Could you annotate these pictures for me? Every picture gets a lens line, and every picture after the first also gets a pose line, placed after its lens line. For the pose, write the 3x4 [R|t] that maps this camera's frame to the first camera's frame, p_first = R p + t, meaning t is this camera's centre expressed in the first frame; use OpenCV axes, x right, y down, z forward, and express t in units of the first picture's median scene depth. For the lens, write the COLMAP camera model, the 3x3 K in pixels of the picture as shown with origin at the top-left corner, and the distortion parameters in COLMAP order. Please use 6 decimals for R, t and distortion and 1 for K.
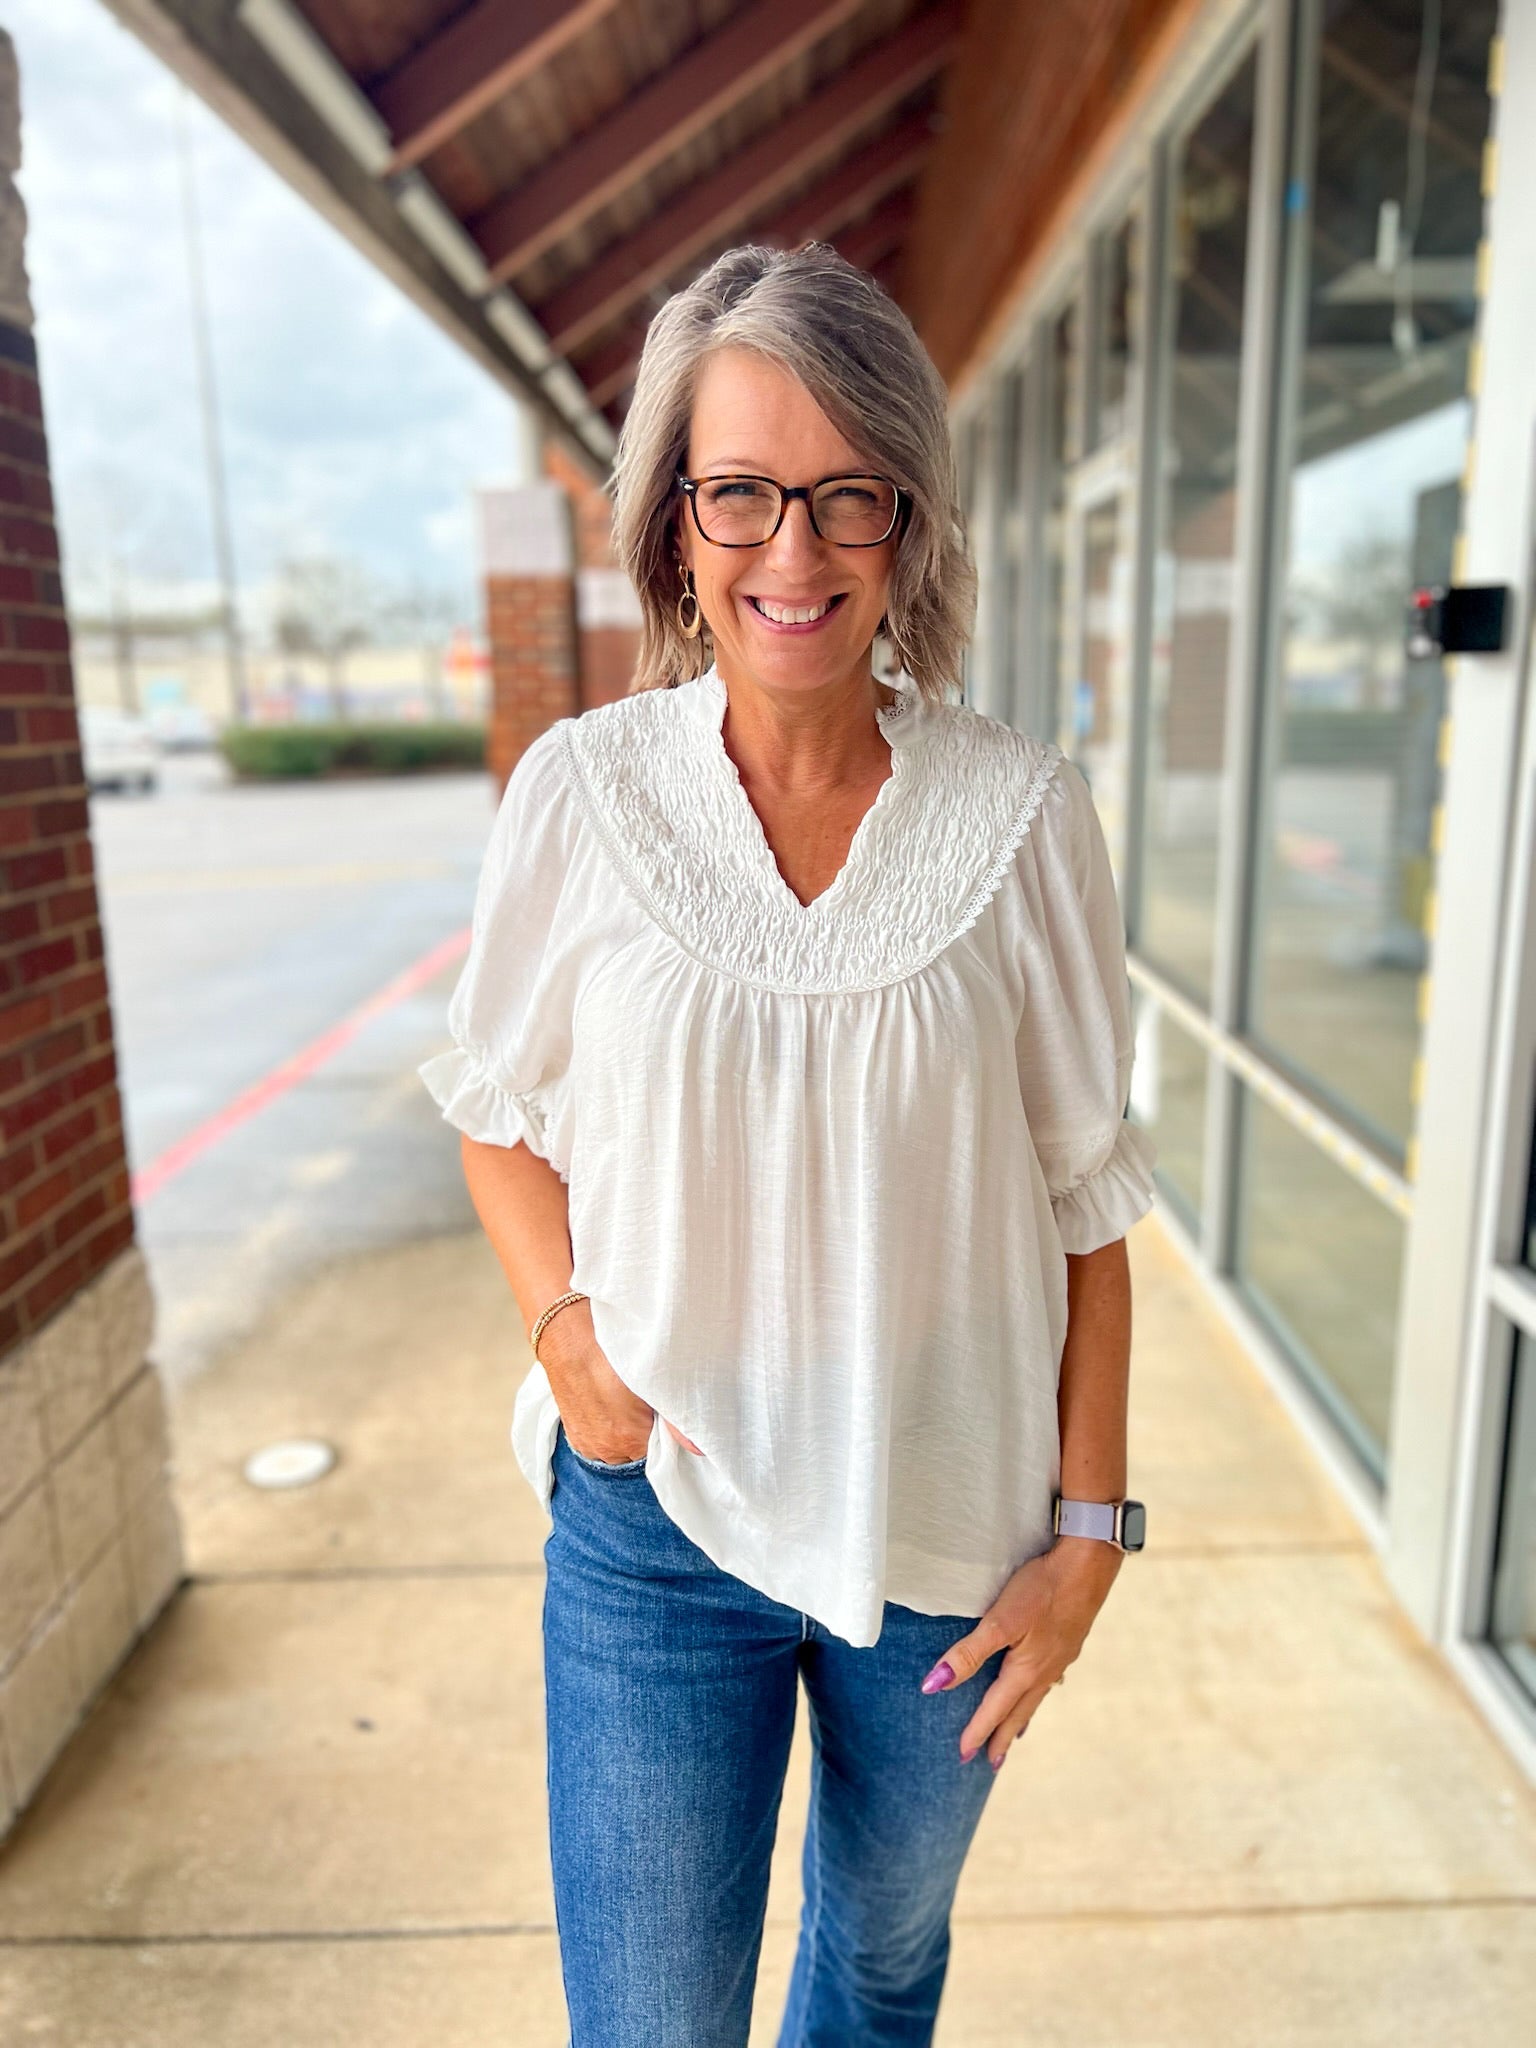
lens RADIAL K [[1572.2, 0, 781.2], [0, 1572.2, 1018.4], [0, 0, 1]] dist [0.028366, -0.034039]
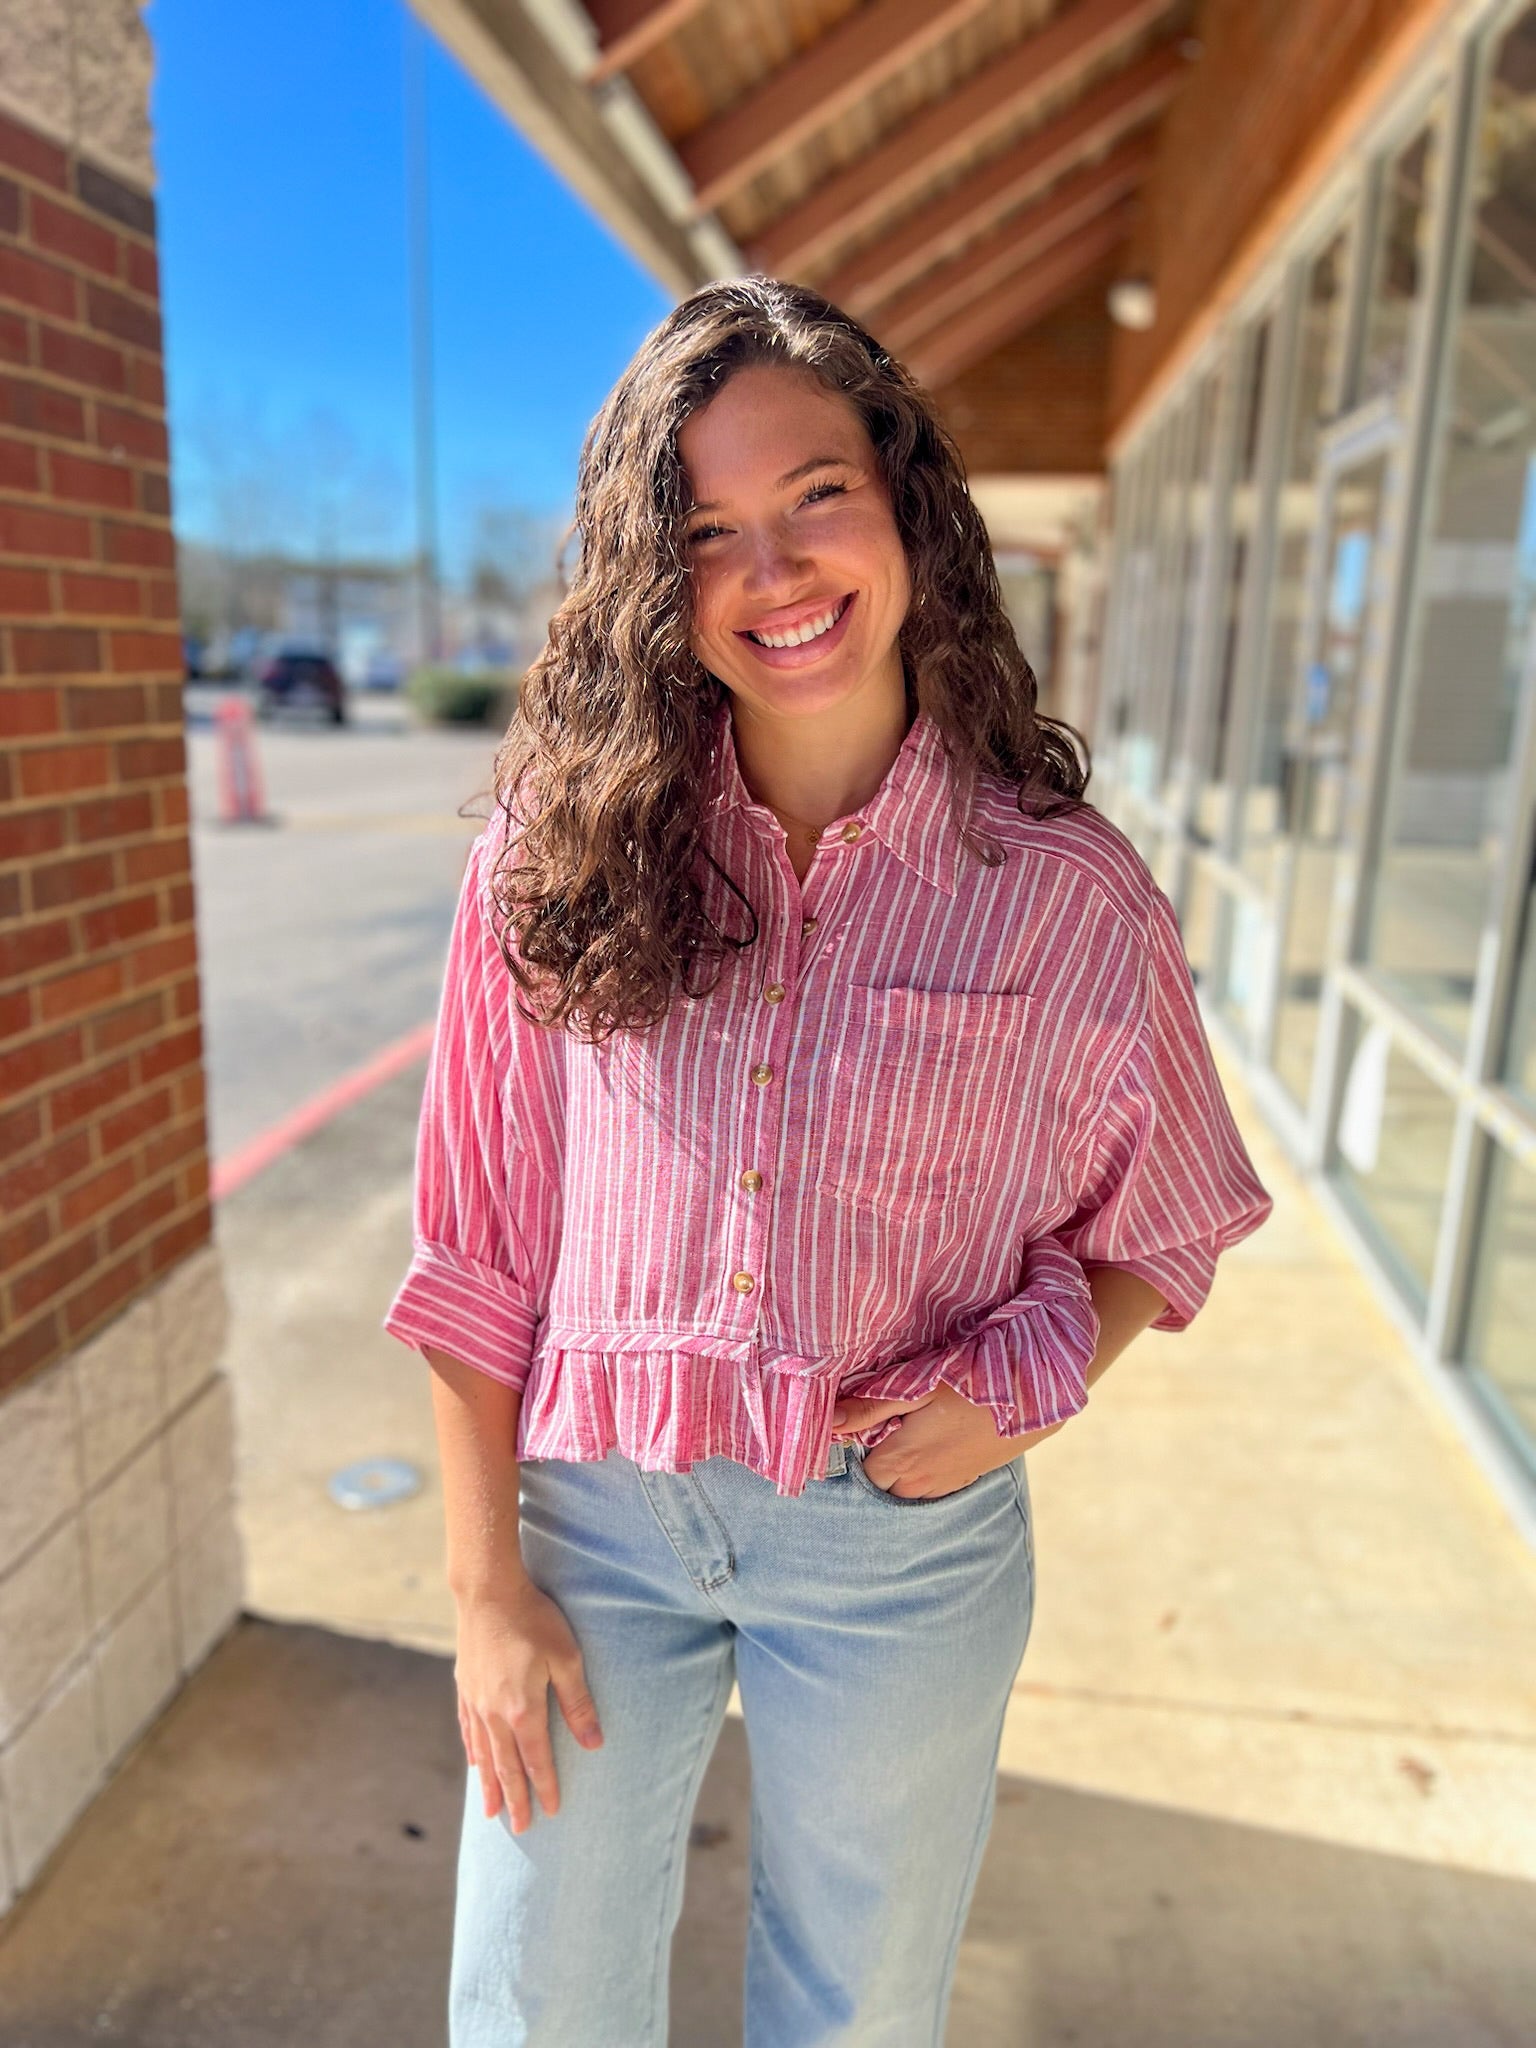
lens RADIAL K [[1572.2, 0, 747.2], [0, 1572.2, 1016.9], [0, 0, 1]] dist [0.028366, -0.034039]
pose [[0.989824, 0.074885, -0.121002, -0.007938], [-0.072501, 0.997080, 0.023995, -0.018638], [0.122445, -0.014978, 0.992362, 0.108325]]
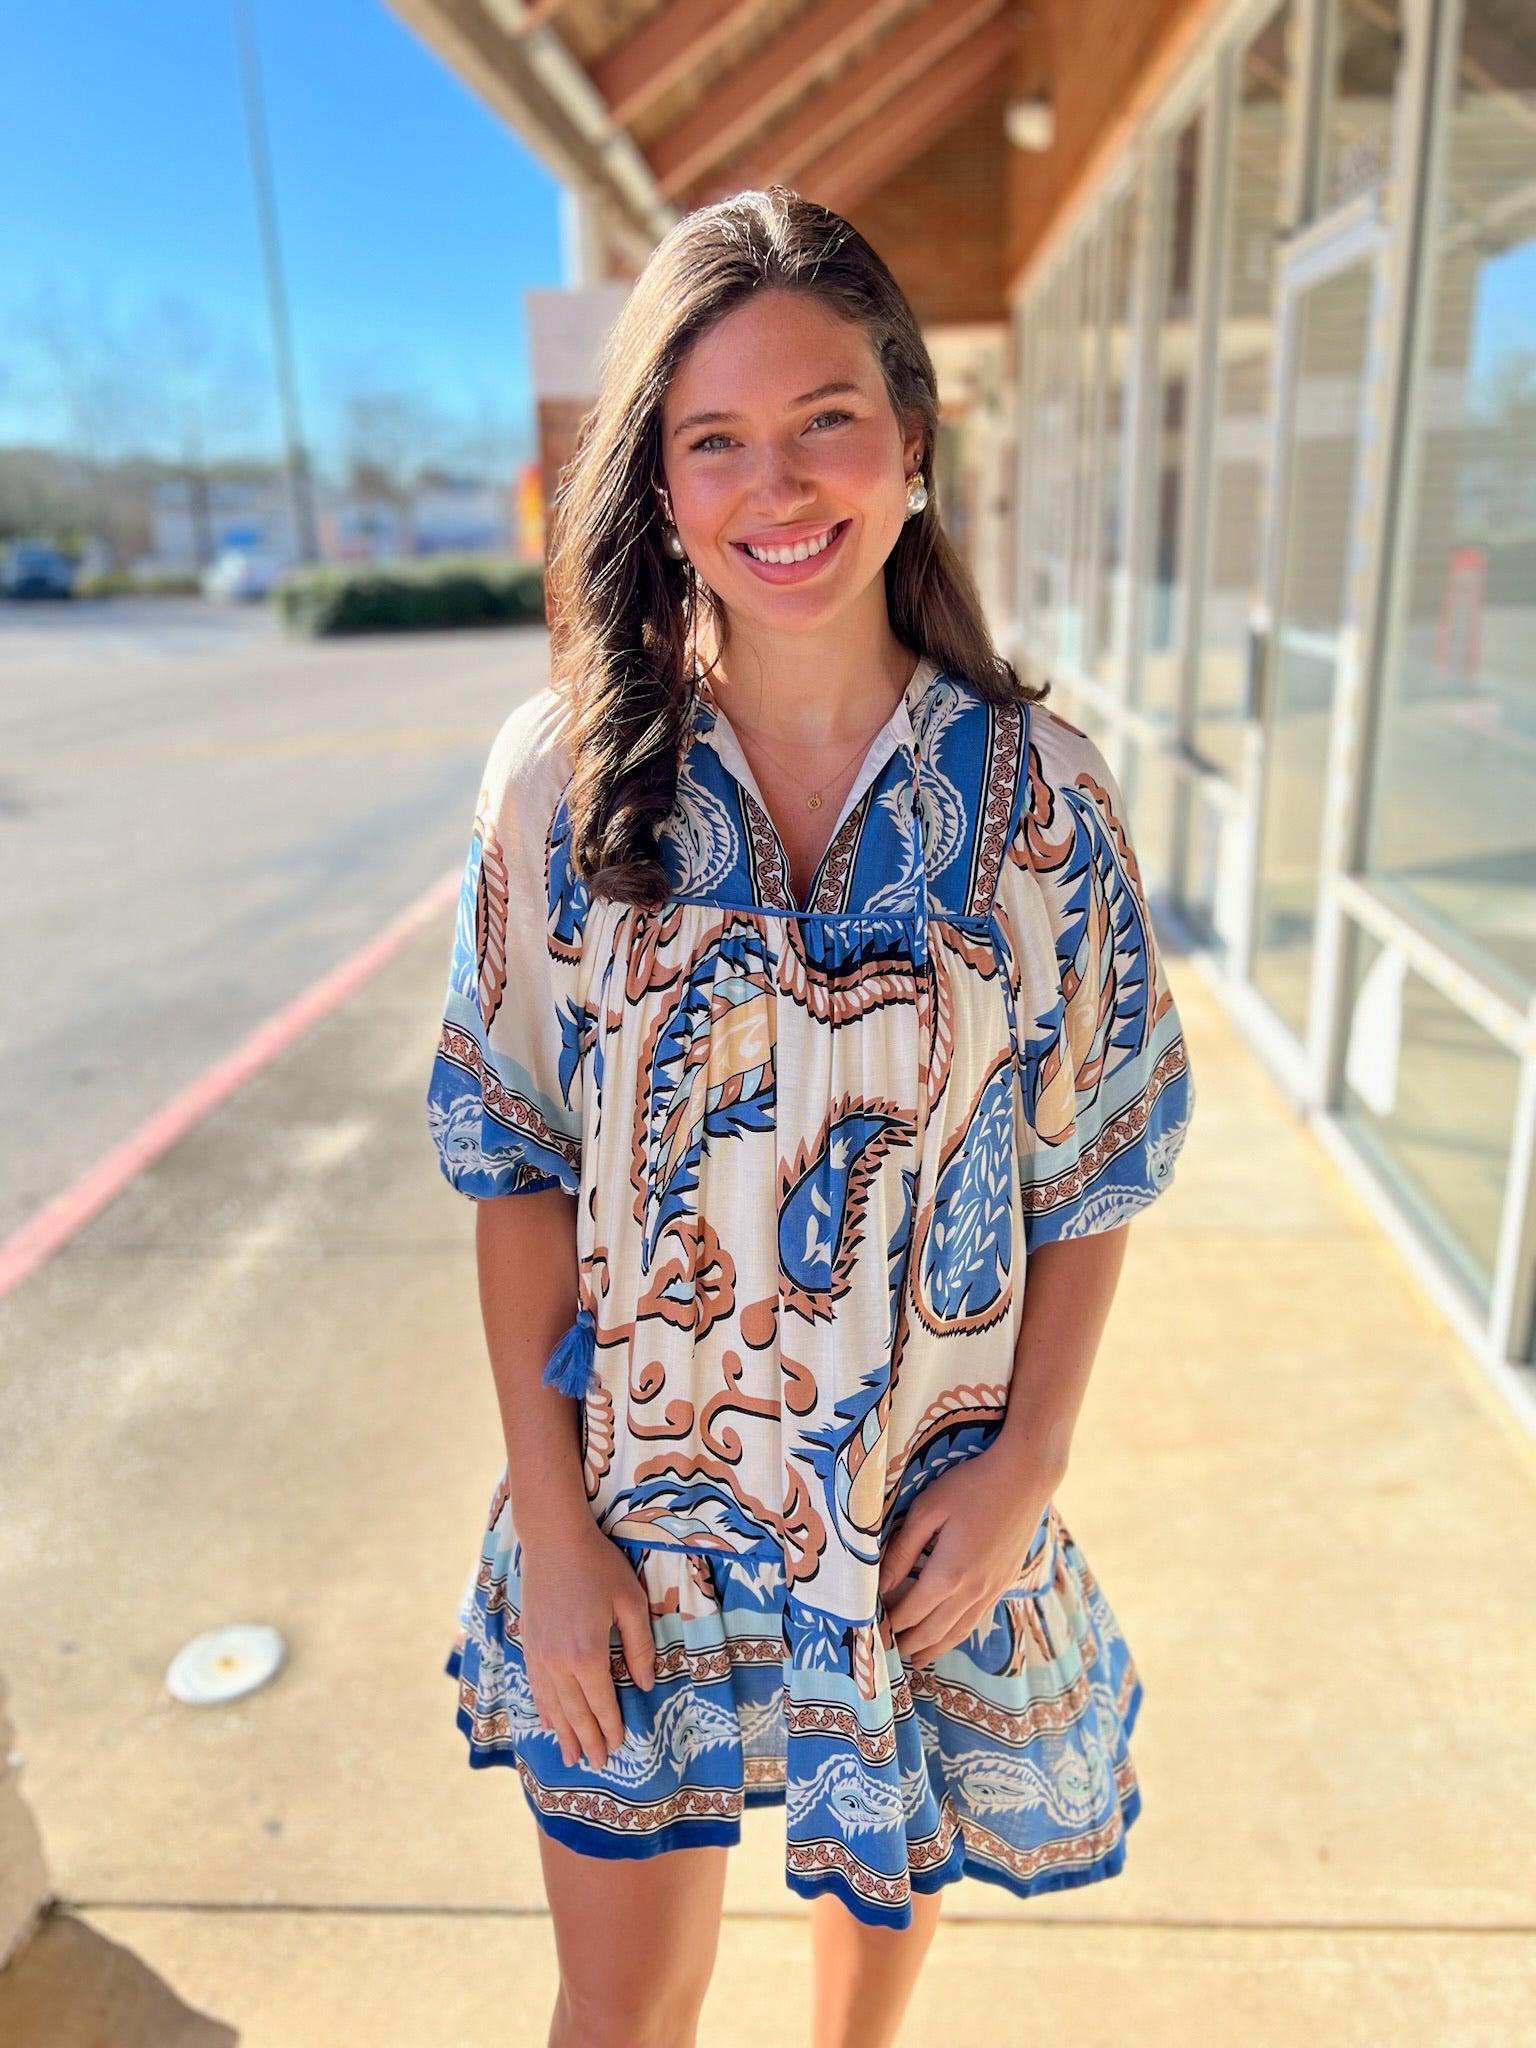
lens RADIAL K [[1572.2, 0, 757.8], [0, 1572.2, 1015.0], [0, 0, 1]] dist [0.028366, -0.034039]
pose [[0.997711, 0.006648, -0.067296, -0.021605], [-0.000273, 0.995544, 0.094293, -0.066185], [0.067623, -0.094059, 0.993267, 0.278402]]
